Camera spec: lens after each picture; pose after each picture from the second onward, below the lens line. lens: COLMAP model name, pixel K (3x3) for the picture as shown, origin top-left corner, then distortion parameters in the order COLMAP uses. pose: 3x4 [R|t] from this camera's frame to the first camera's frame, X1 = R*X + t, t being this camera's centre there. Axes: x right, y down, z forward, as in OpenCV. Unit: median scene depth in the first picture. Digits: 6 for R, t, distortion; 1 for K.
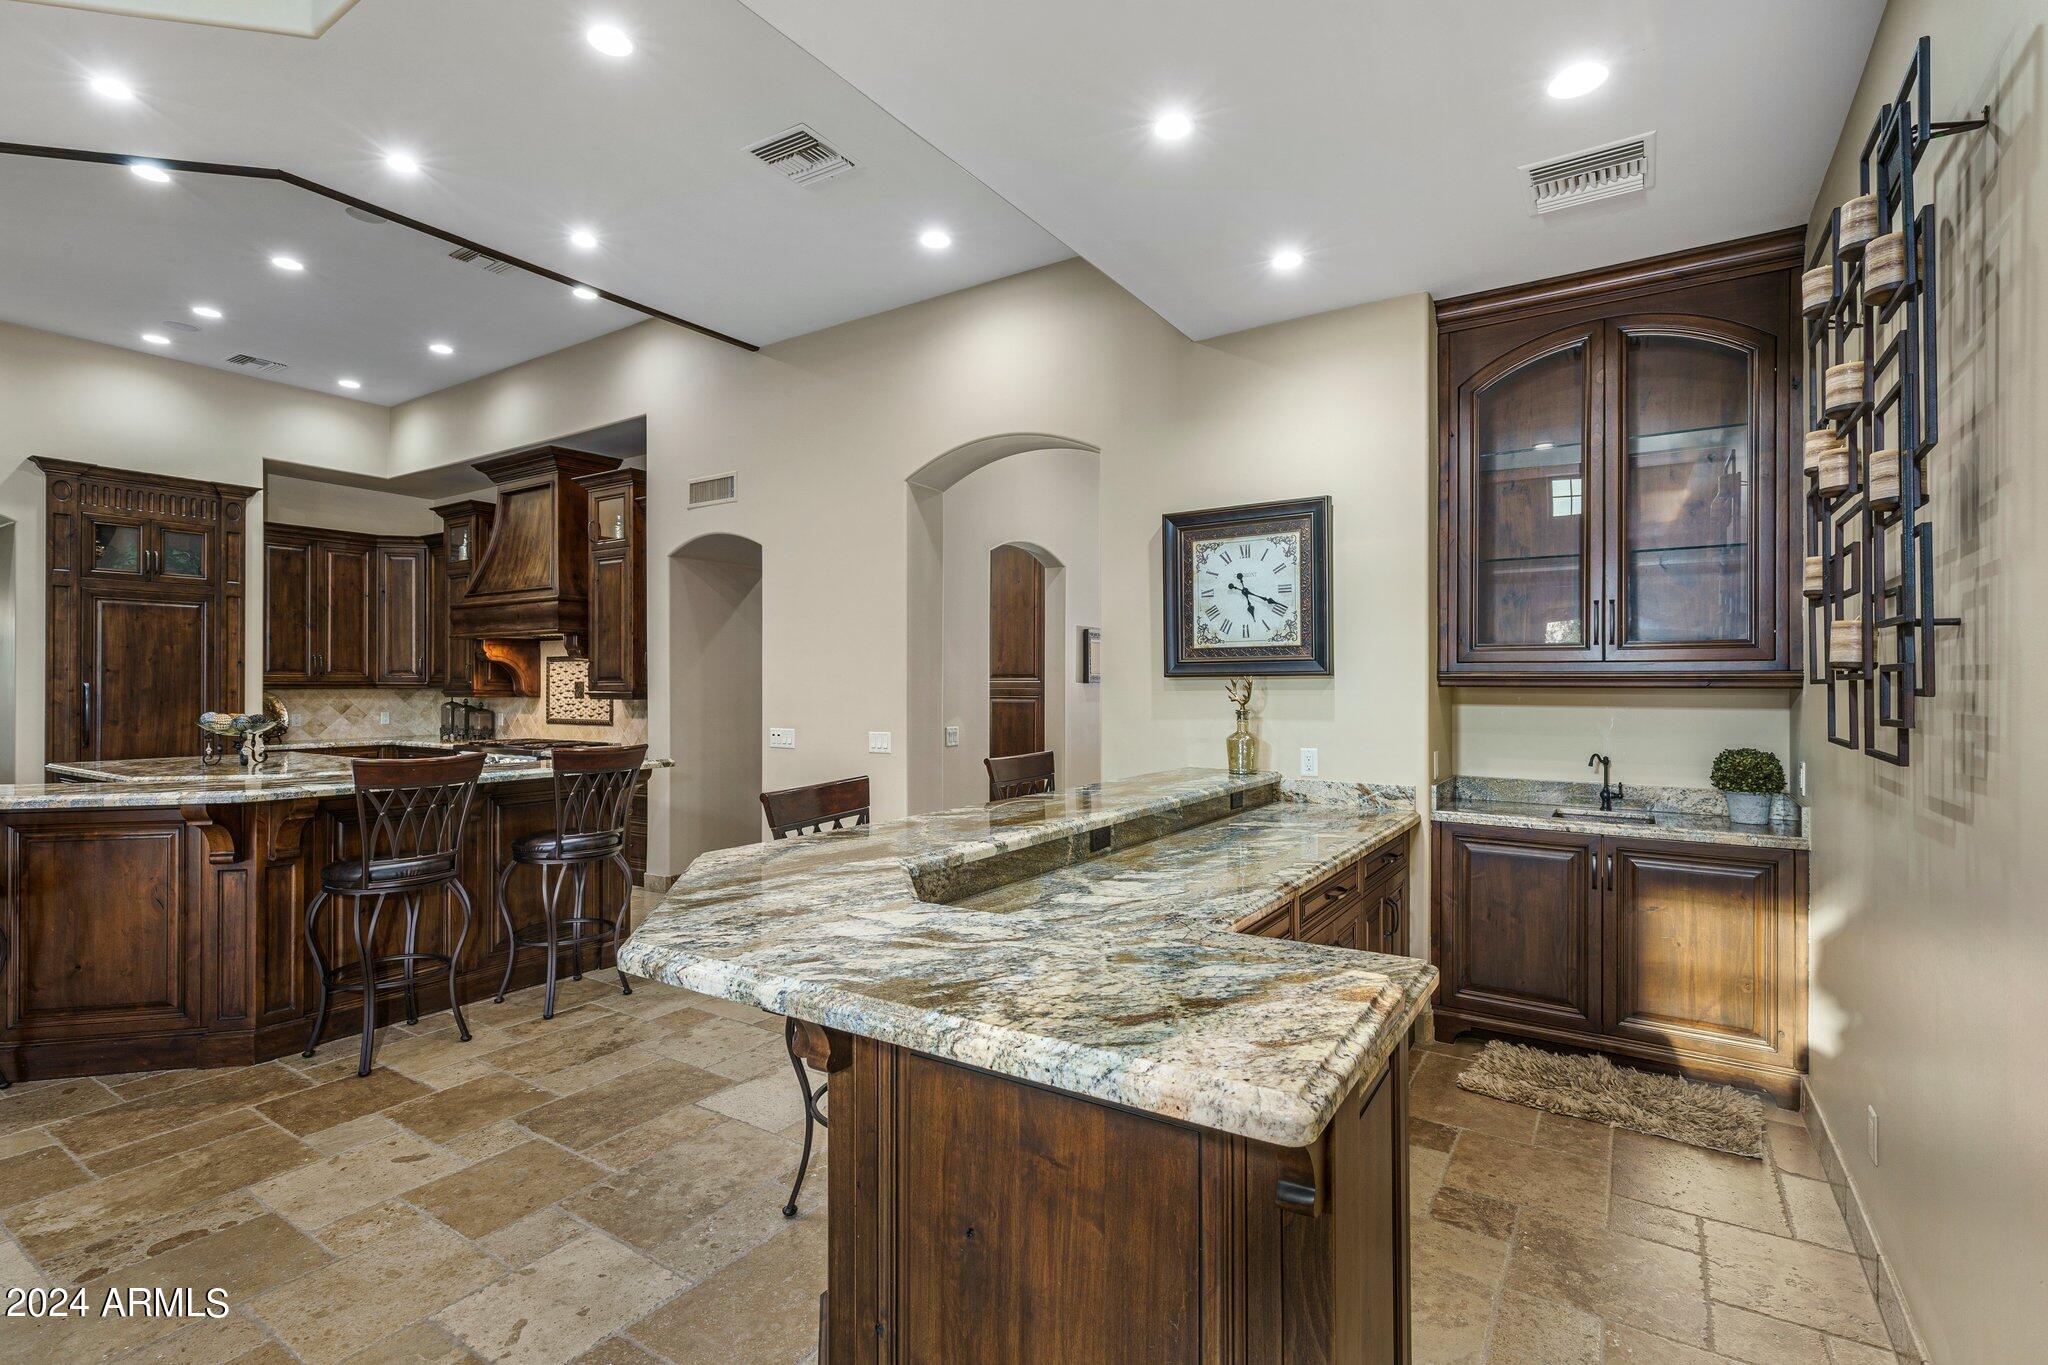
lens RADIAL K [[944.8, 0, 1028.7], [0, 944.8, 687.3], [0, 0, 1]] dist [0.008046, 0.000171]
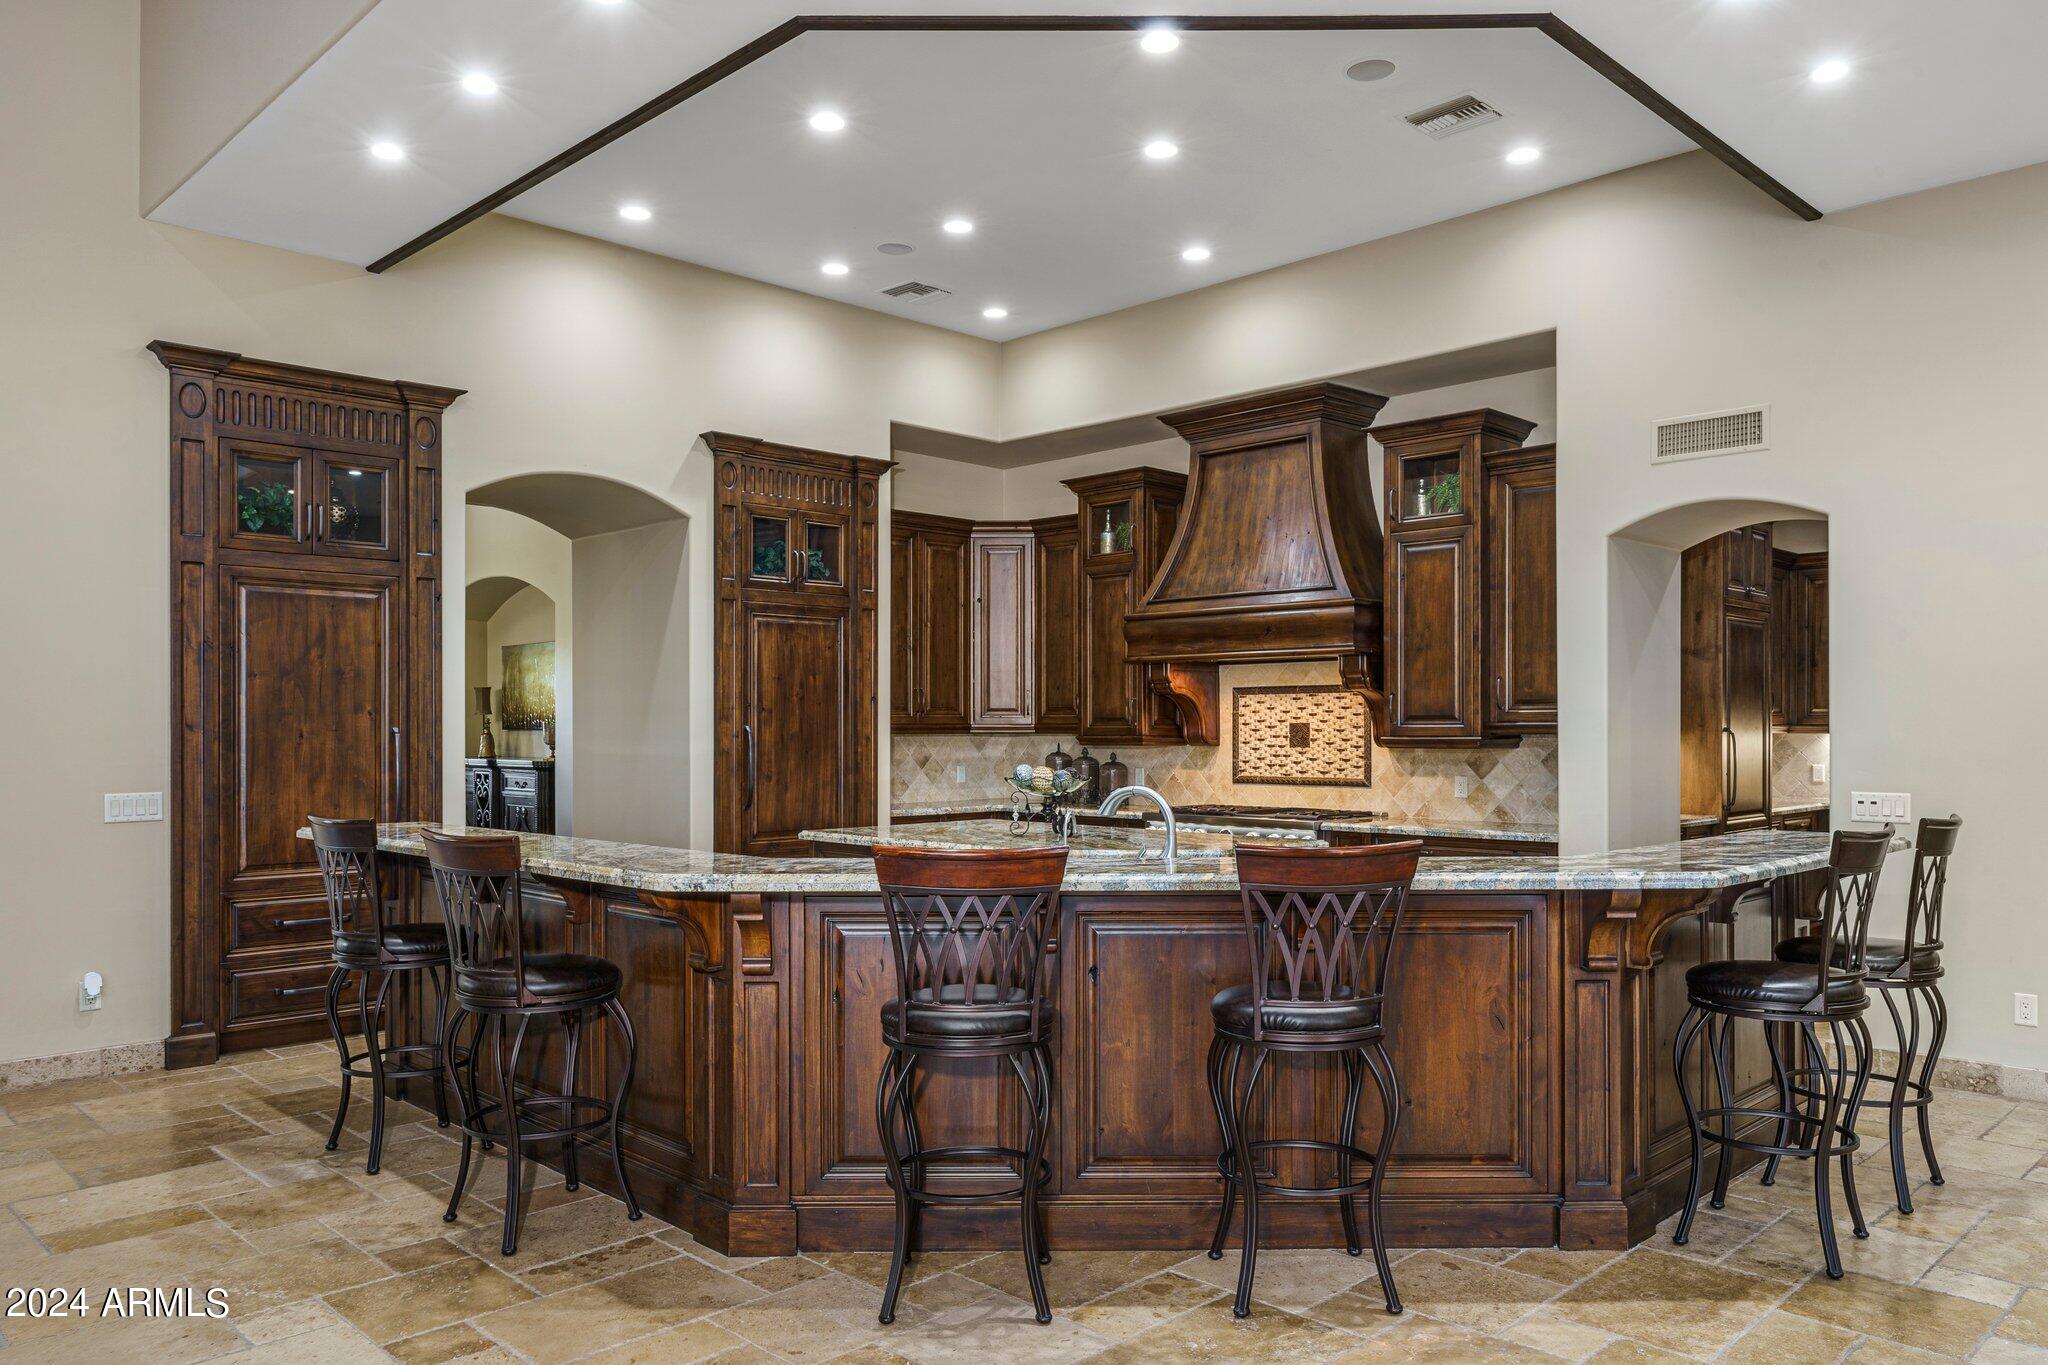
lens RADIAL K [[1451.6, 0, 1020.7], [0, 1451.6, 734.7], [0, 0, 1]] dist [-0.005684, 0.004032]
pose [[0.977462, -0.000228, -0.211112, -0.551175], [0.000604, 0.999998, 0.001715, 0.000828], [0.211111, -0.001804, 0.977460, -0.095807]]
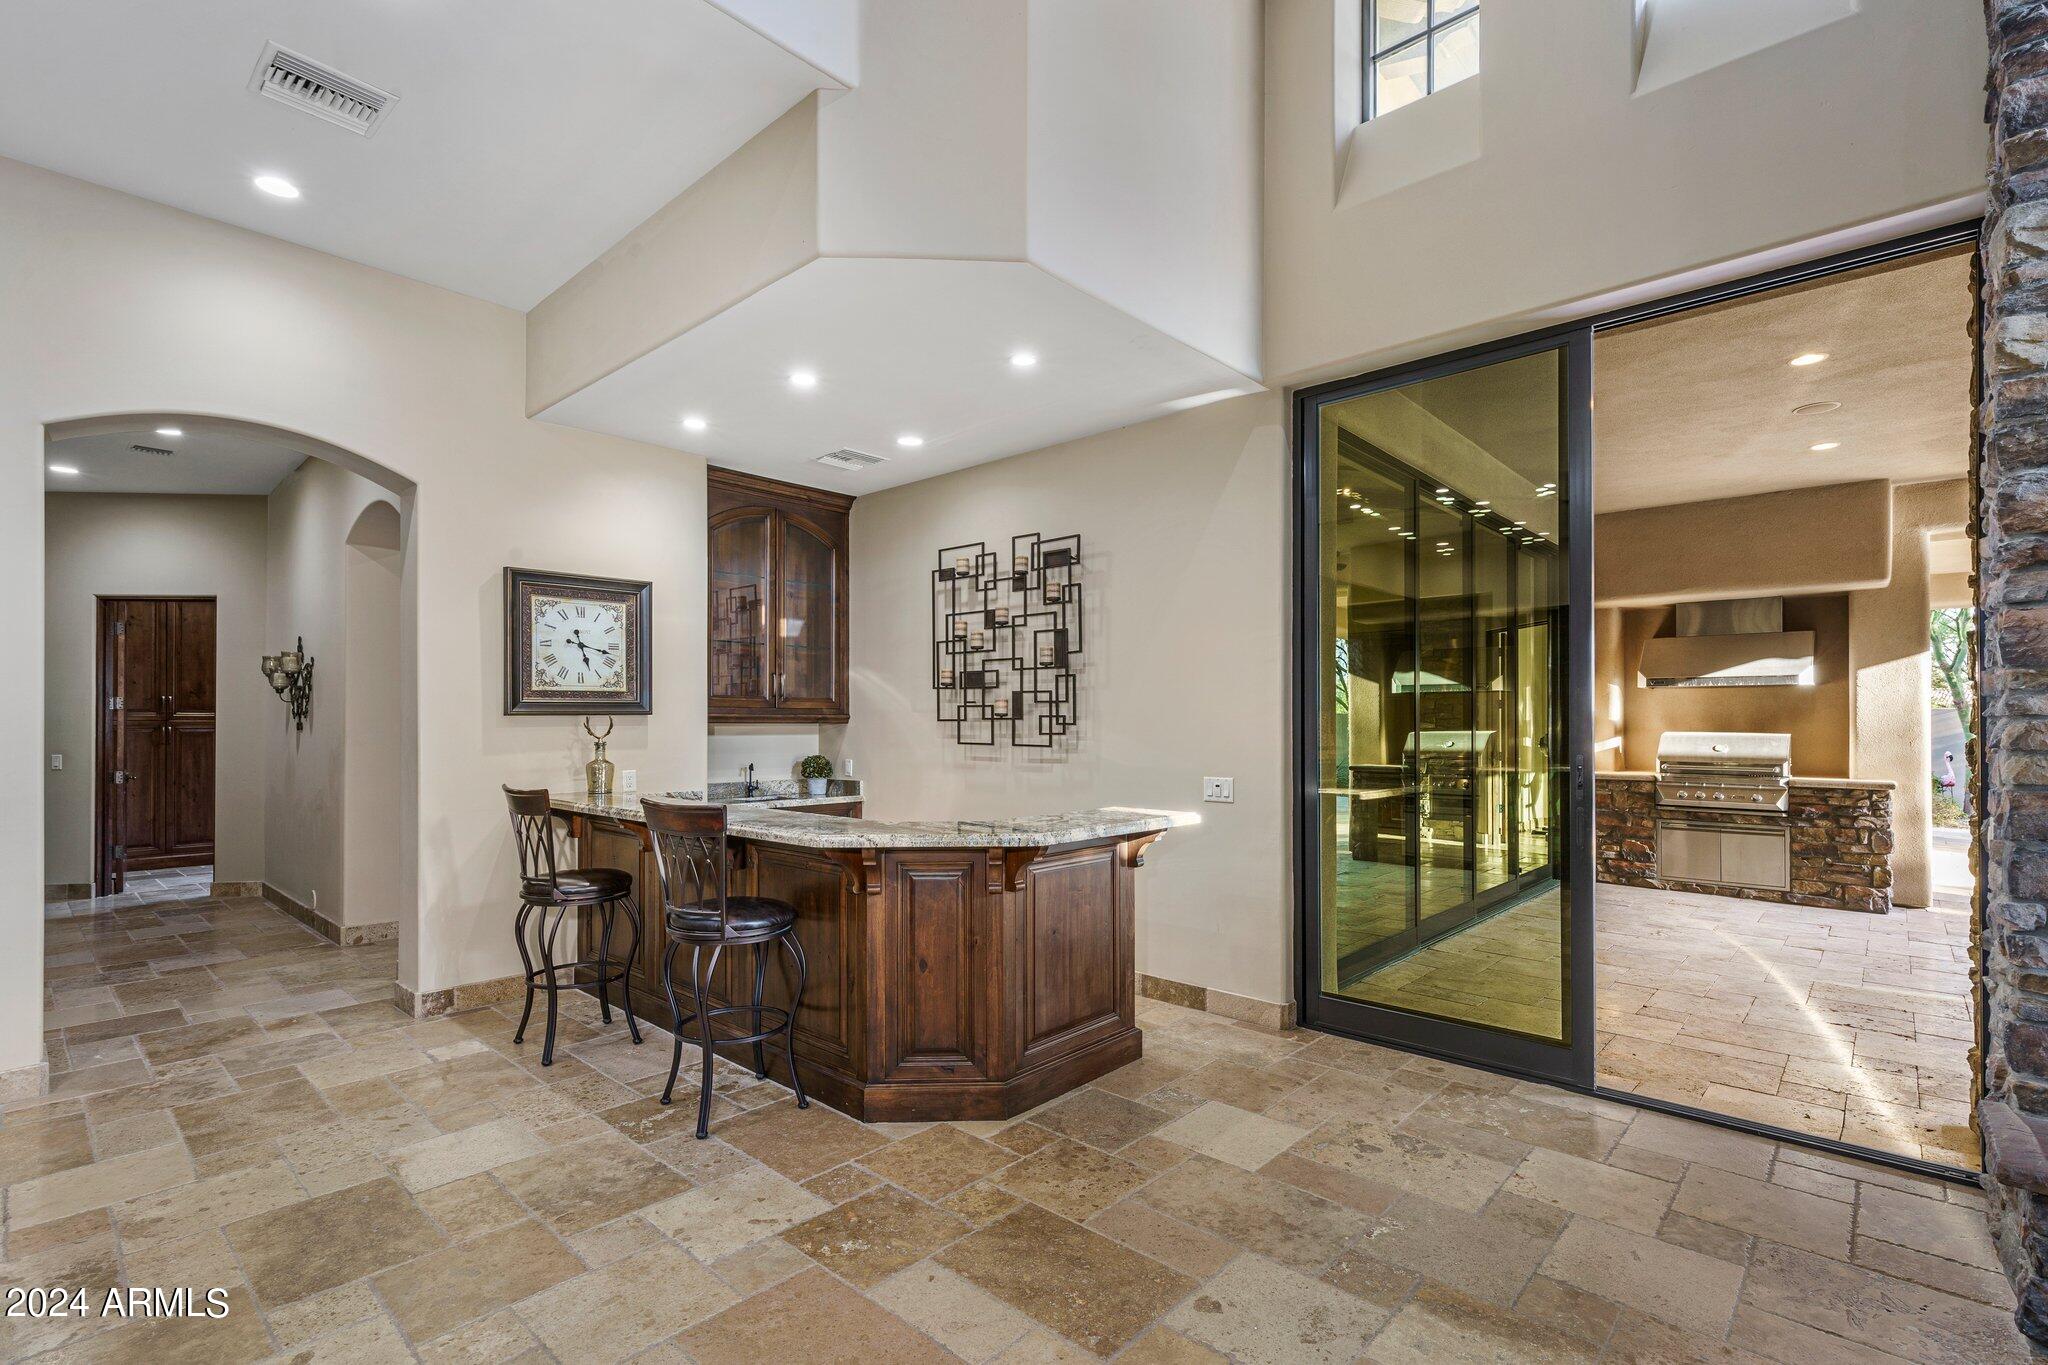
lens RADIAL K [[944.8, 0, 1067.9], [0, 944.8, 719.6], [0, 0, 1]] dist [0.000236, 0.000100]
pose [[0.144154, 0.000955, 0.989555, -0.554615], [0.004731, 0.999987, -0.001654, -0.000192], [-0.989544, 0.004920, 0.144148, 0.127067]]
